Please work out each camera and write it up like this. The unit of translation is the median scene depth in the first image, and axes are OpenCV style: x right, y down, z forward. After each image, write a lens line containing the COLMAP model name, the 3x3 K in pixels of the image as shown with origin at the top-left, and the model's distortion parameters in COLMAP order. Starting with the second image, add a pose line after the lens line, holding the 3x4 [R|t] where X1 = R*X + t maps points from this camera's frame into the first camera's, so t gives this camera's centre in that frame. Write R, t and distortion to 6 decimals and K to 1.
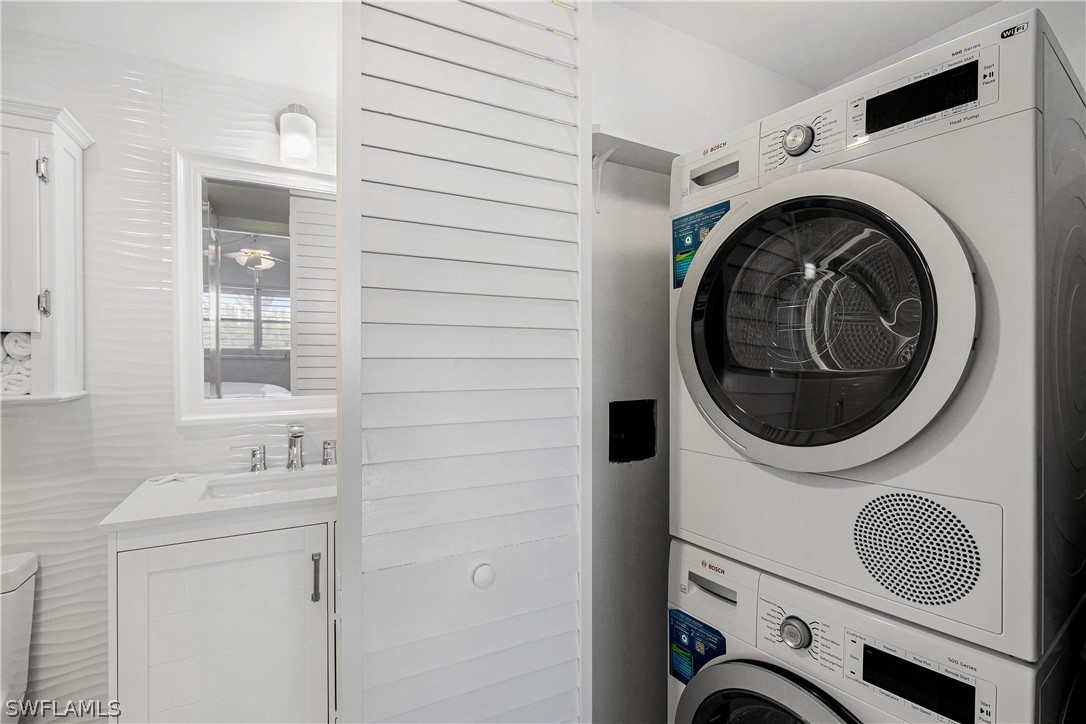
lens RADIAL K [[498.7, 0, 543.6], [0, 498.7, 363.1], [0, 0, 1]] dist [-0.000723, -0.000113]
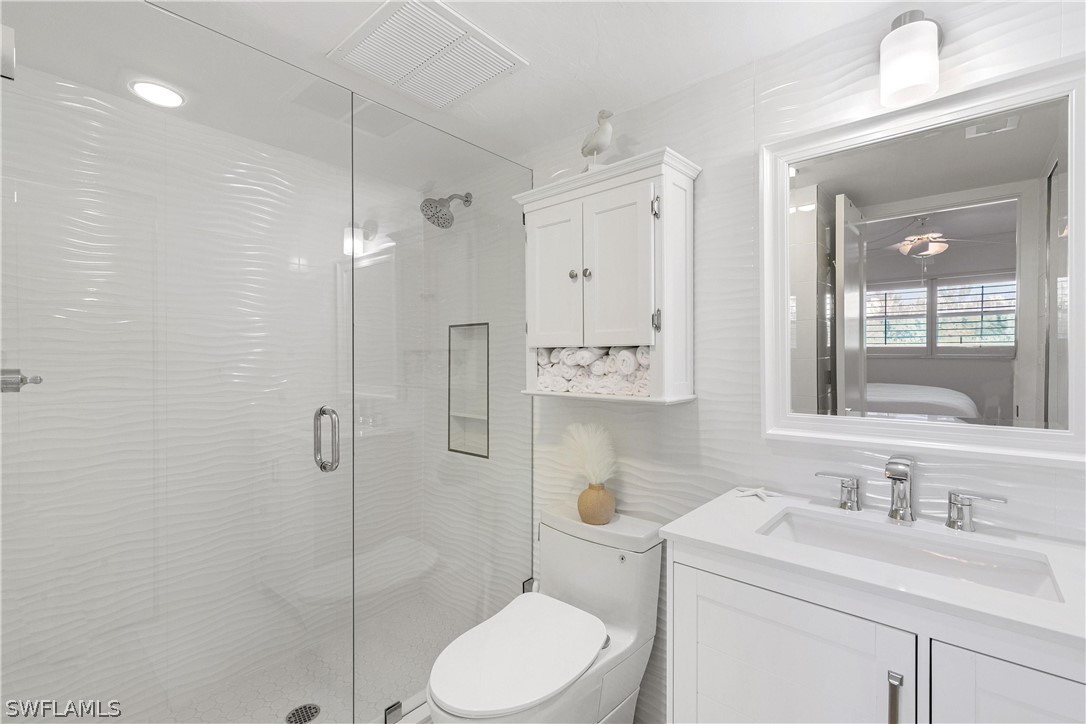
lens RADIAL K [[491.2, 0, 513.2], [0, 491.2, 365.4], [0, 0, 1]] dist [0.009876, -0.001041]
pose [[0.336353, 0.012209, -0.941657, -0.012320], [-0.006429, 0.999922, 0.010668, -0.020547], [0.941714, 0.002465, 0.336405, 0.240663]]
